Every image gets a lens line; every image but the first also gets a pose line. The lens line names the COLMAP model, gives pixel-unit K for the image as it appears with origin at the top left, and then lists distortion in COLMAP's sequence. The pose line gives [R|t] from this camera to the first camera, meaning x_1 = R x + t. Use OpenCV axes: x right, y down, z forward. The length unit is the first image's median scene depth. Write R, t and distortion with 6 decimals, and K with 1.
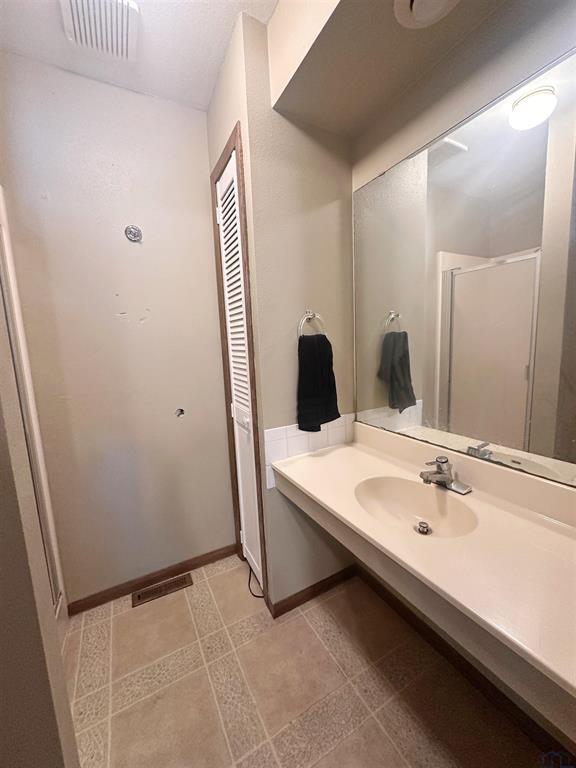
lens RADIAL K [[305.2, 0, 288.0], [0, 305.2, 383.7], [0, 0, 1]] dist [-0.004280, 0.000775]
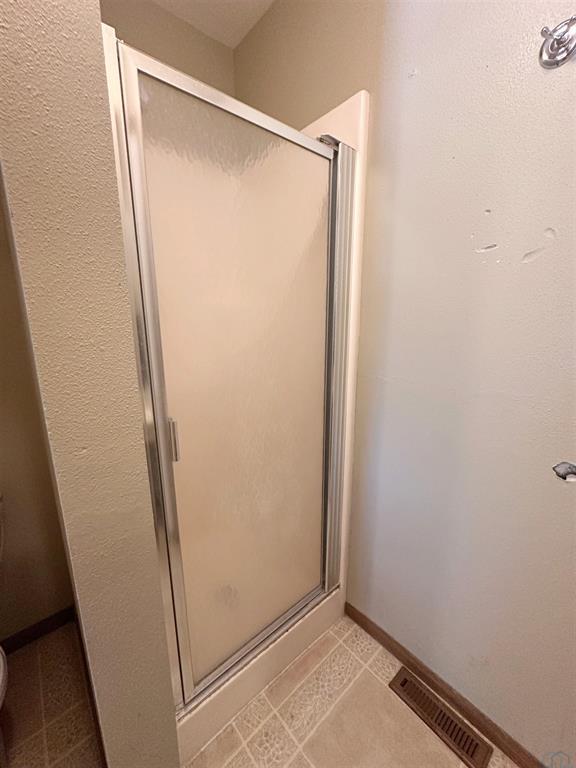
lens RADIAL K [[305.2, 0, 287.6], [0, 305.2, 382.5], [0, 0, 1]] dist [-0.004280, 0.000775]
pose [[0.206793, 0.248307, -0.946351, -0.065643], [-0.137254, 0.965056, 0.223223, -0.076300], [0.968710, 0.083729, 0.233648, 0.561520]]
